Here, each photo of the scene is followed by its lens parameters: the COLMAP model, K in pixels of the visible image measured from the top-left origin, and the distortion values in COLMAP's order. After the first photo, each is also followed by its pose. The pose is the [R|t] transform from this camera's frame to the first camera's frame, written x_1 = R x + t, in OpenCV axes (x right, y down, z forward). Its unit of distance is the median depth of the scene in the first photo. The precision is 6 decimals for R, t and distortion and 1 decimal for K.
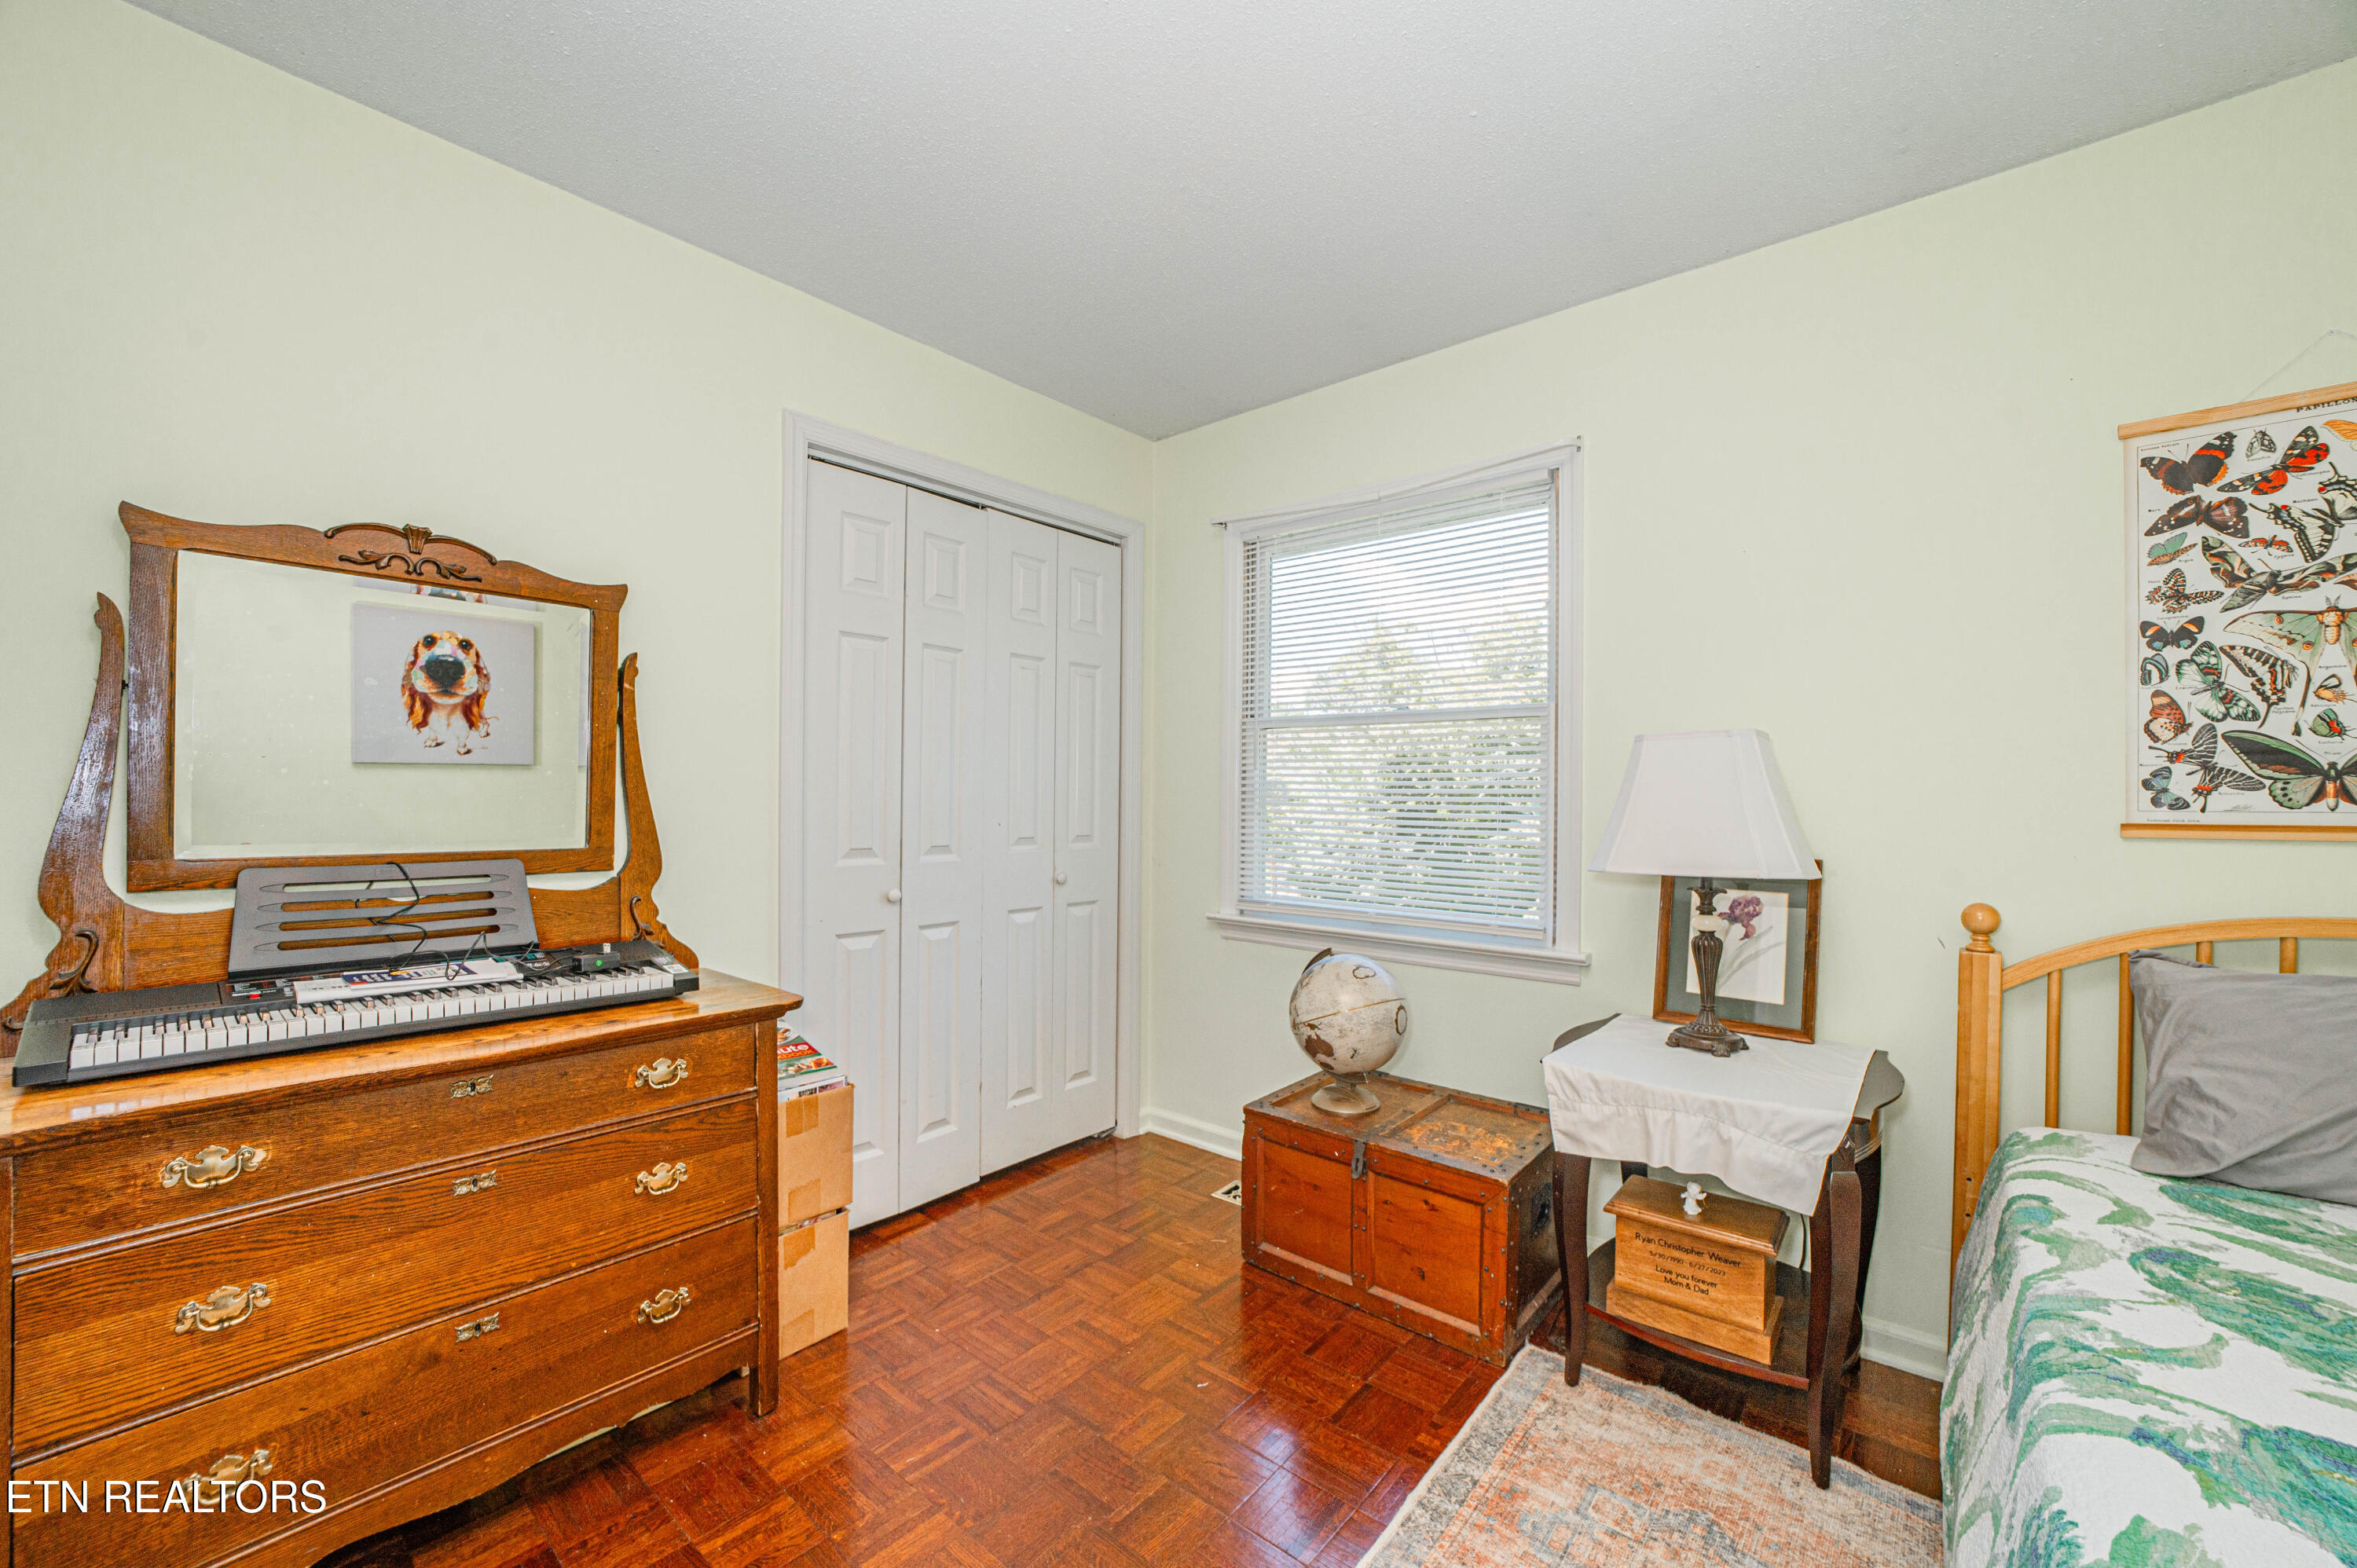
lens RADIAL K [[912.3, 0, 1177.0], [0, 912.3, 794.5], [0, 0, 1]] dist [-0.035260, 0.008460]
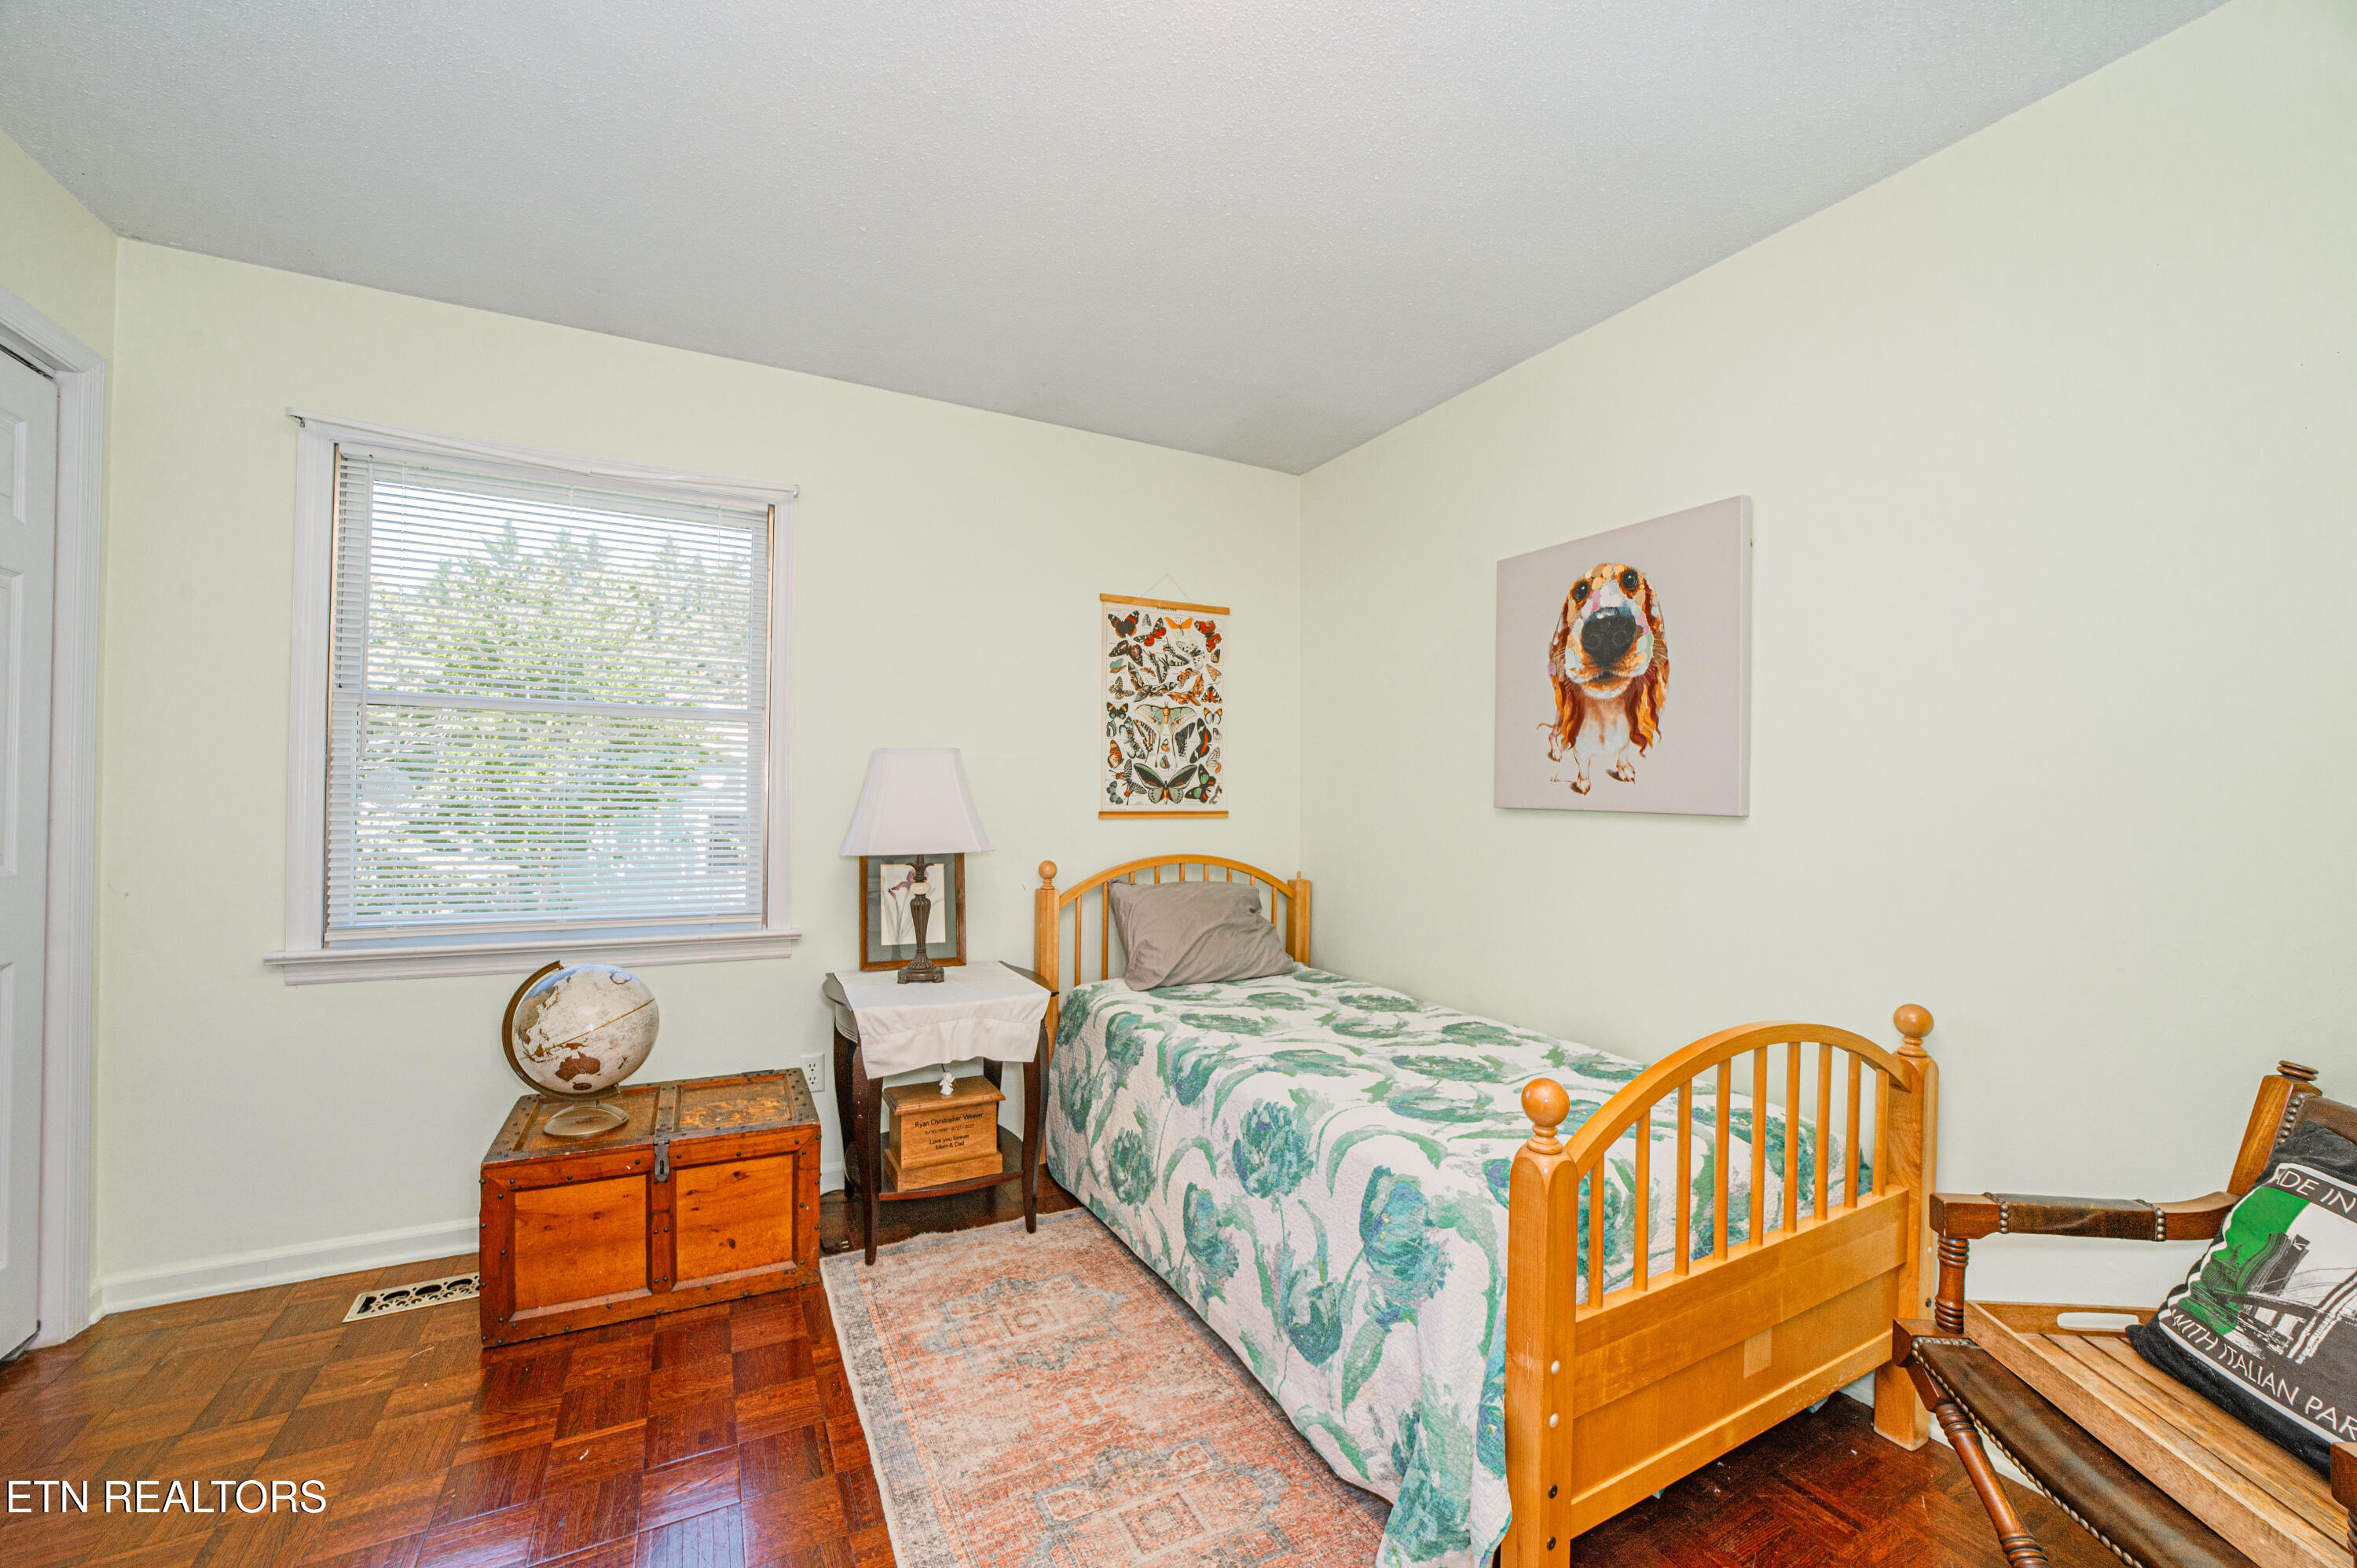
lens RADIAL K [[912.3, 0, 1177.0], [0, 912.3, 794.5], [0, 0, 1]] dist [-0.035260, 0.008460]
pose [[0.372798, 0.004574, 0.927901, -0.635738], [-0.012345, 0.999924, 0.000031, -0.004301], [-0.927830, -0.011467, 0.372826, 0.153995]]
